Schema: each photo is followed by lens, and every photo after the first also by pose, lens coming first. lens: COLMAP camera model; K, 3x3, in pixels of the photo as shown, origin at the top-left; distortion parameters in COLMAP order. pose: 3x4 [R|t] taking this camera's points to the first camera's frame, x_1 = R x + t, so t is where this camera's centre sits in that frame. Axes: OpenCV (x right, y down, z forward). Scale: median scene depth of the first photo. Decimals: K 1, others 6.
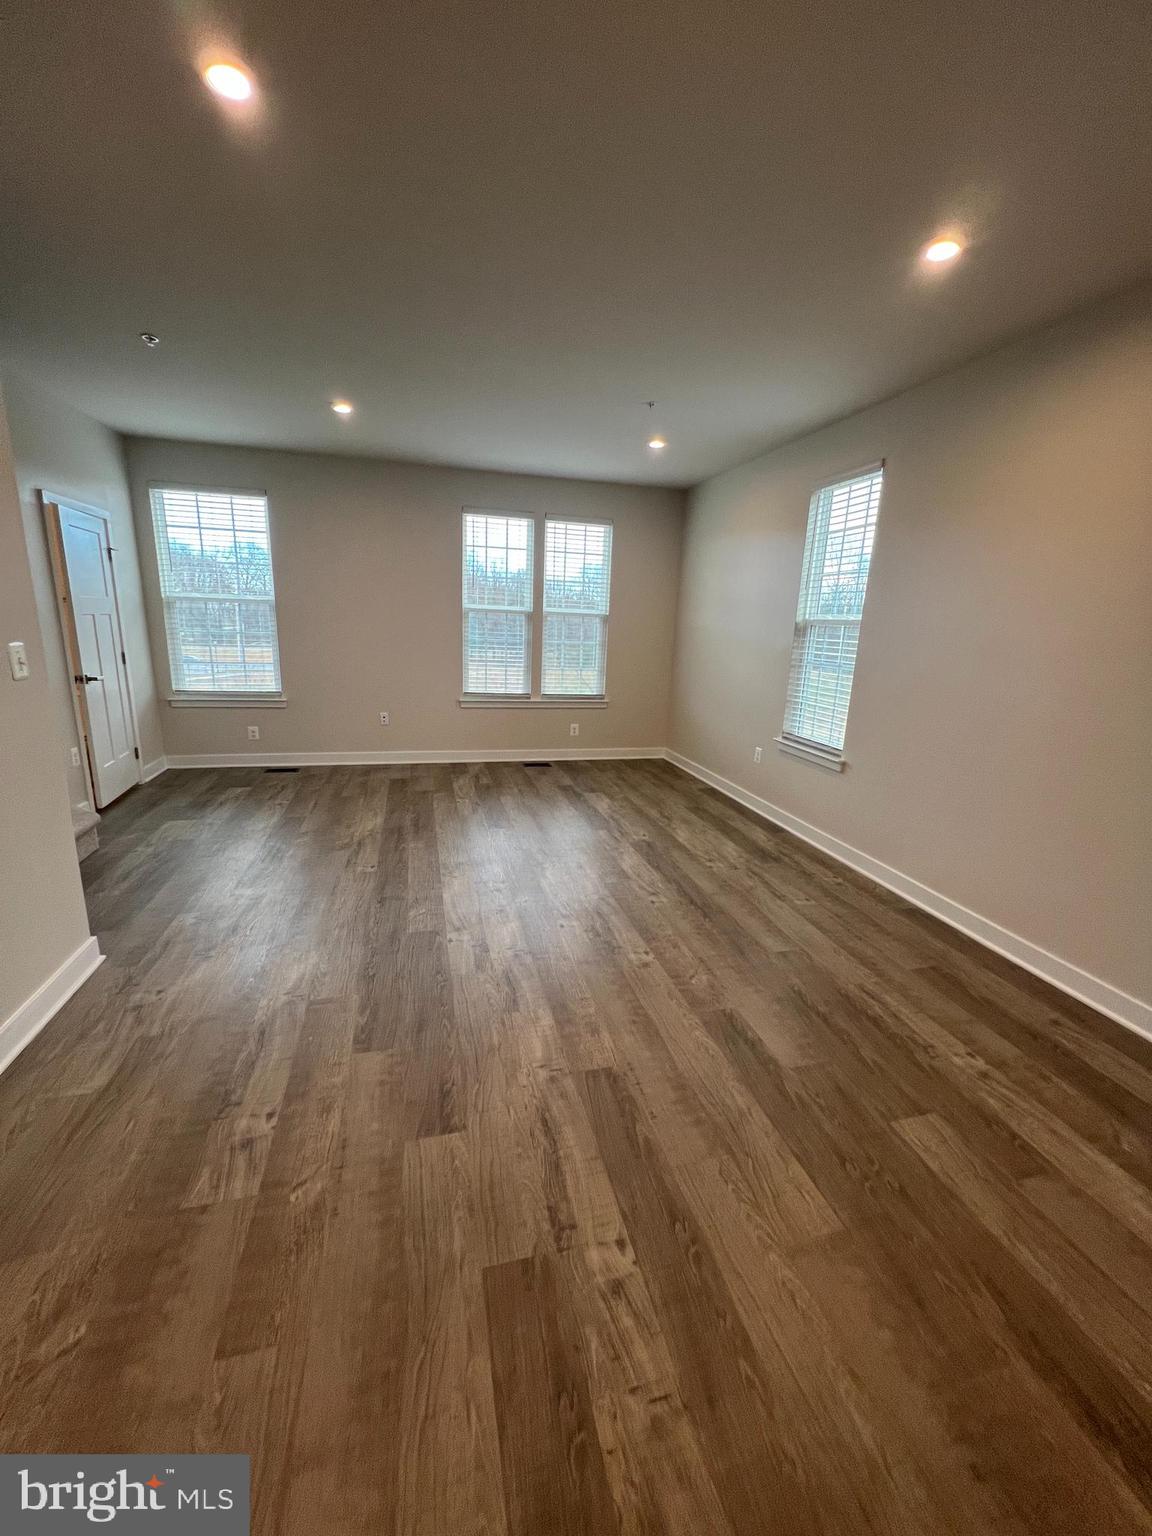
lens RADIAL K [[610.2, 0, 576.0], [0, 610.2, 768.0], [0, 0, 1]] dist [-0.001015, -0.000596]
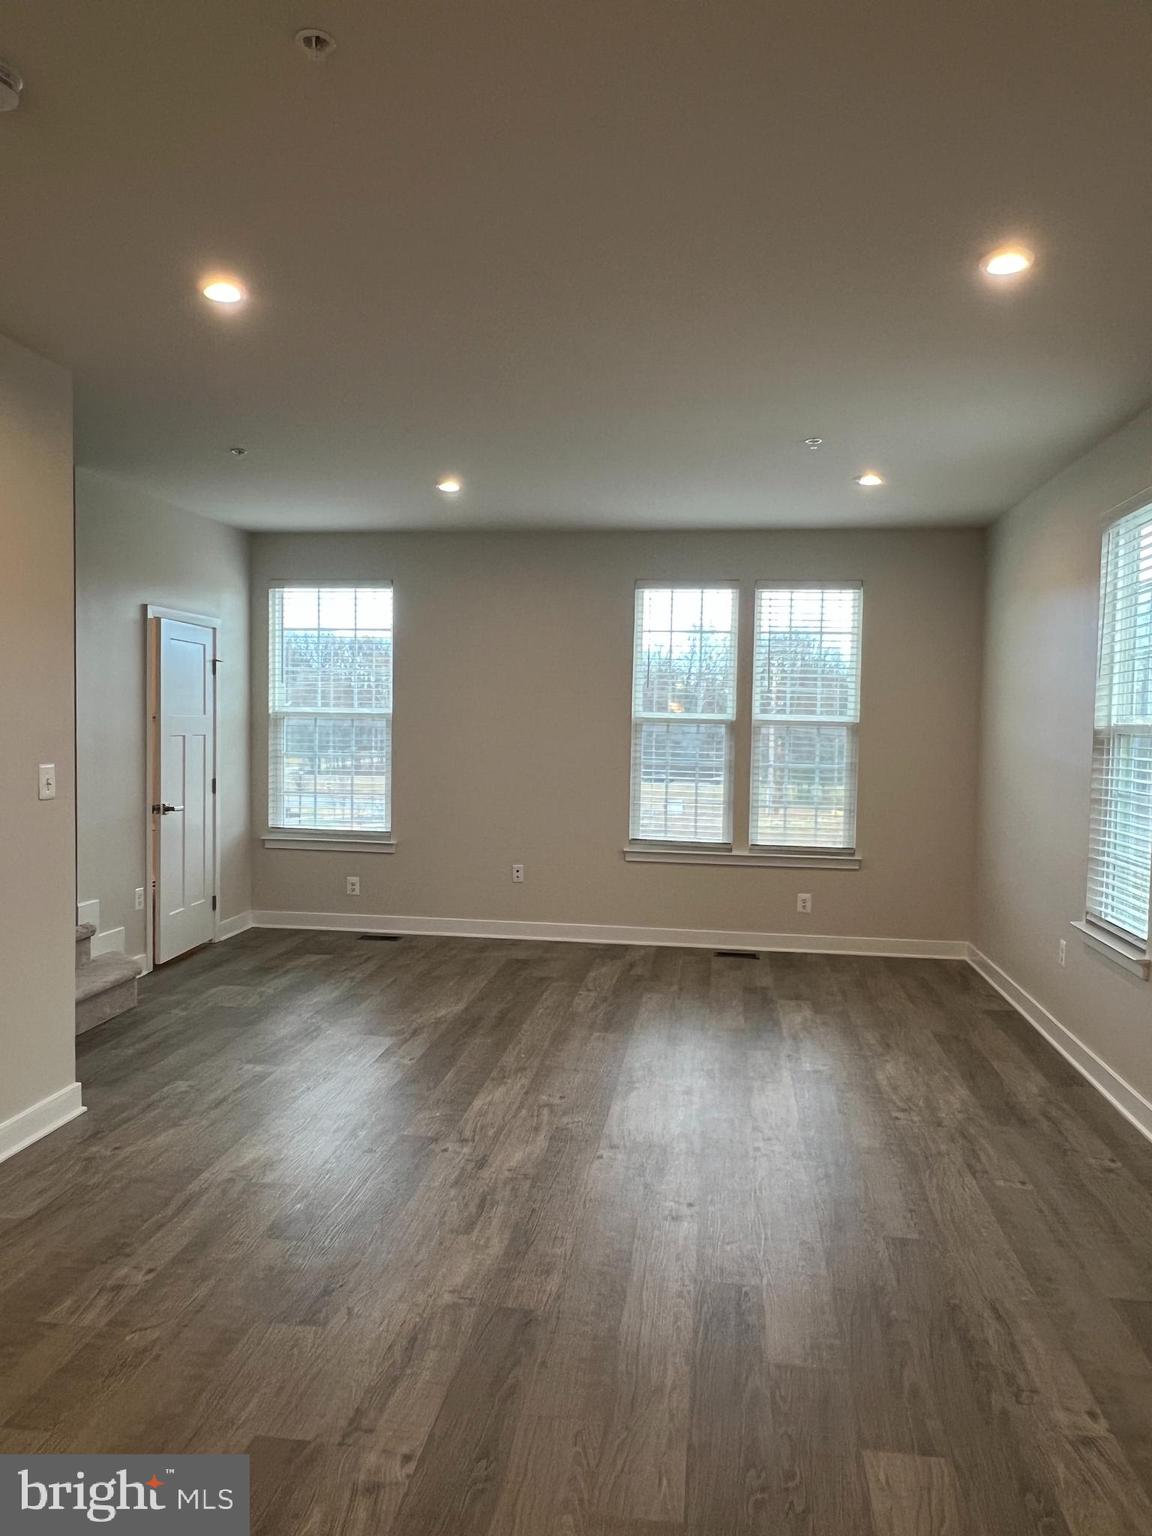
lens RADIAL K [[1069.8, 0, 576.0], [0, 1069.8, 768.0], [0, 0, 1]] dist [-0.001900, -0.001777]
pose [[0.924886, -0.004031, -0.380223, 0.278652], [-0.073329, 0.979283, -0.188752, 0.035937], [0.373107, 0.202455, 0.905430, -0.143607]]
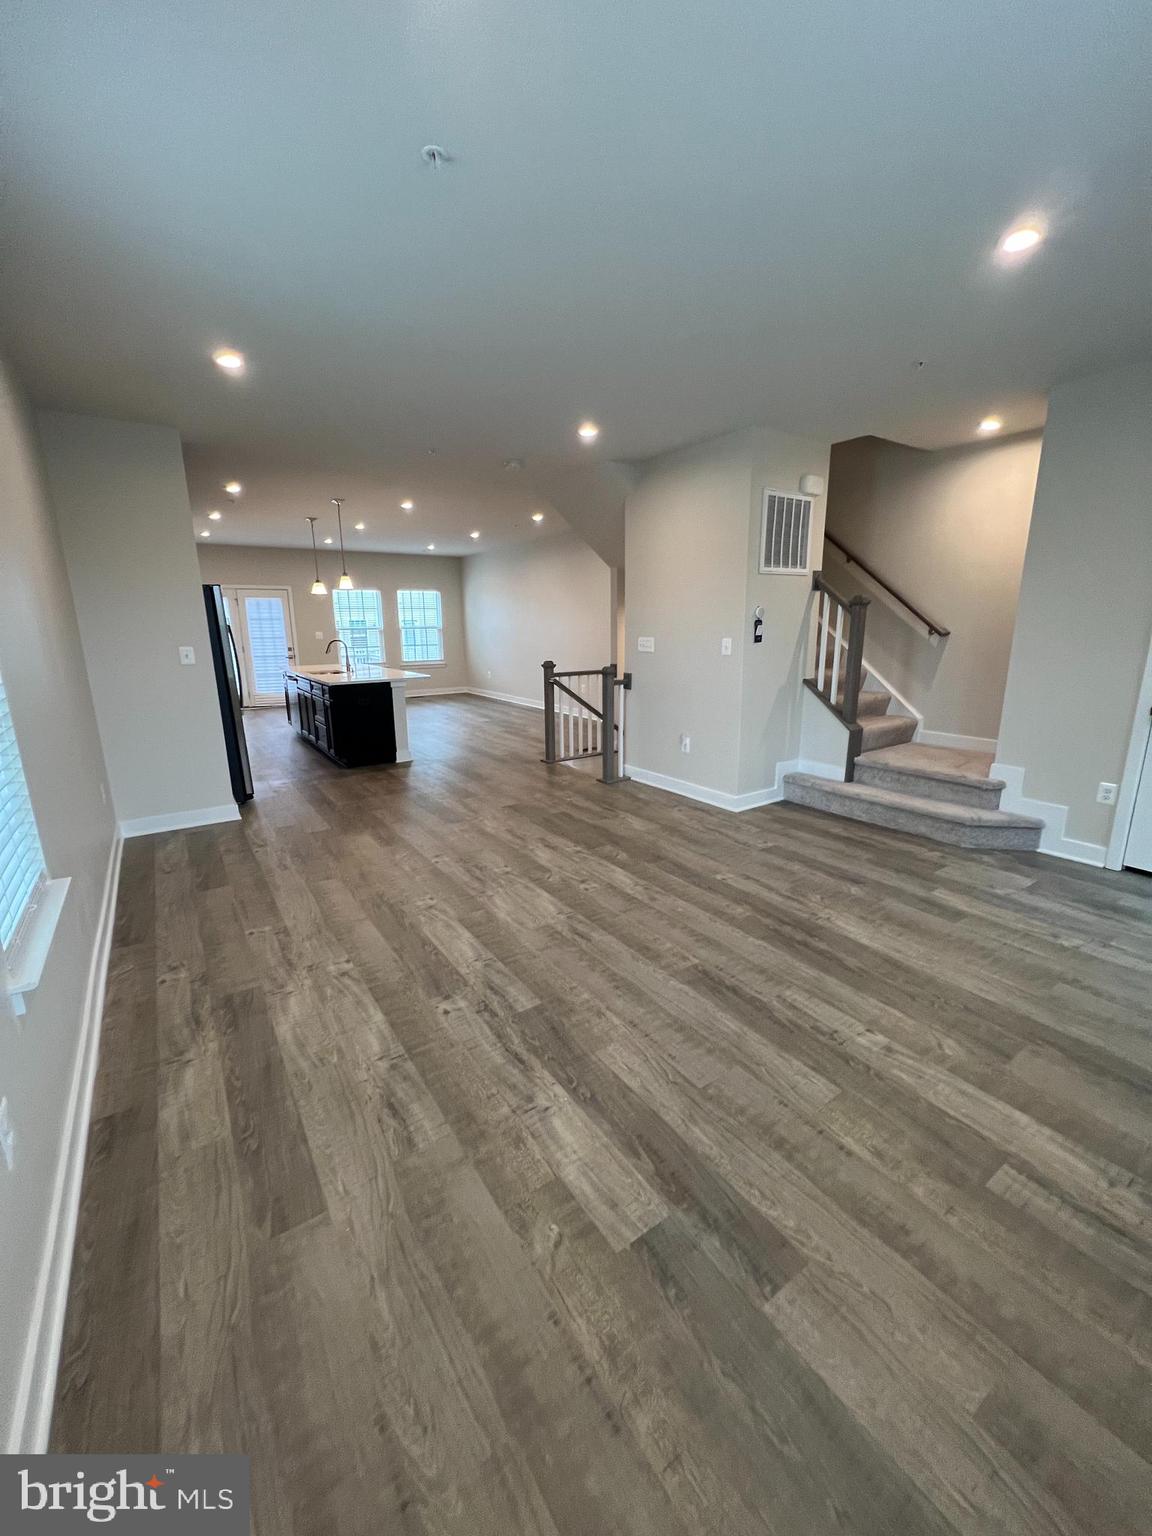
lens RADIAL K [[610.2, 0, 576.0], [0, 610.2, 768.0], [0, 0, 1]] dist [-0.001015, -0.000596]
pose [[-0.941345, 0.053272, -0.333214, 0.163488], [-0.102912, 0.895097, 0.433833, -0.315627], [0.321370, 0.442678, -0.837112, 1.321543]]
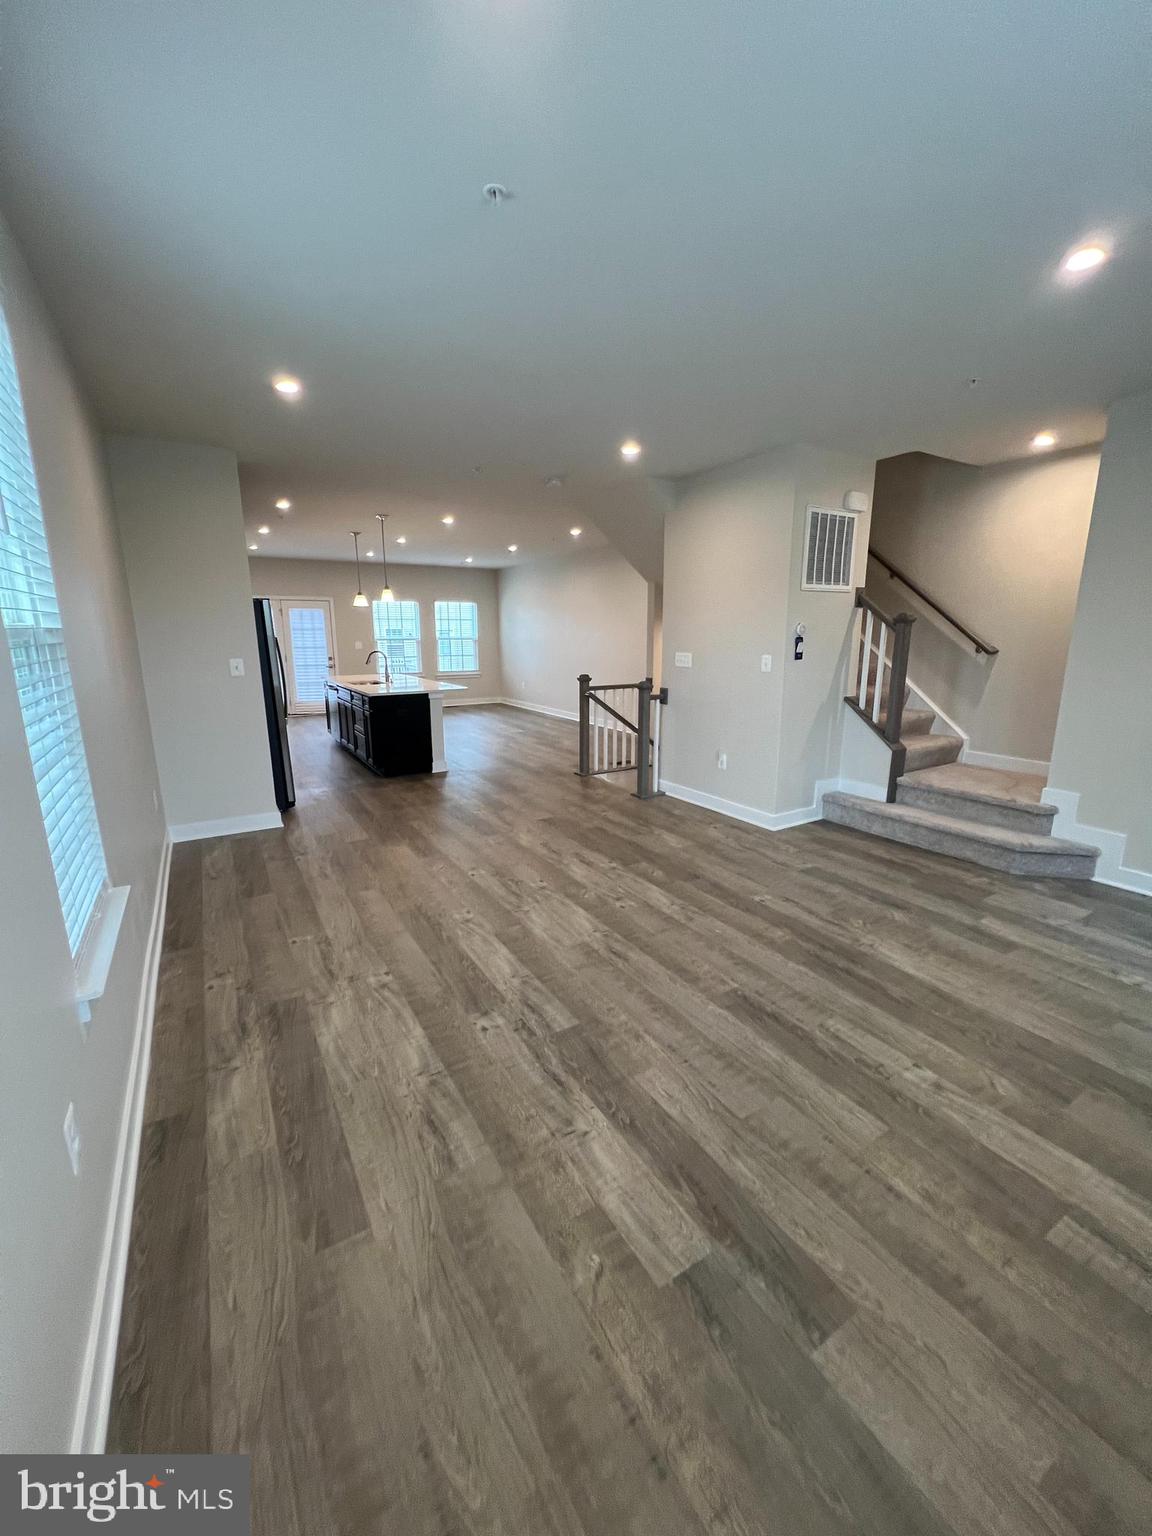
lens RADIAL K [[610.2, 0, 576.0], [0, 610.2, 768.0], [0, 0, 1]] dist [-0.001015, -0.000596]
pose [[-0.957127, 0.031077, -0.287997, 0.173687], [-0.098529, 0.900019, 0.424568, -0.322883], [0.272398, 0.434742, -0.858370, 1.315547]]
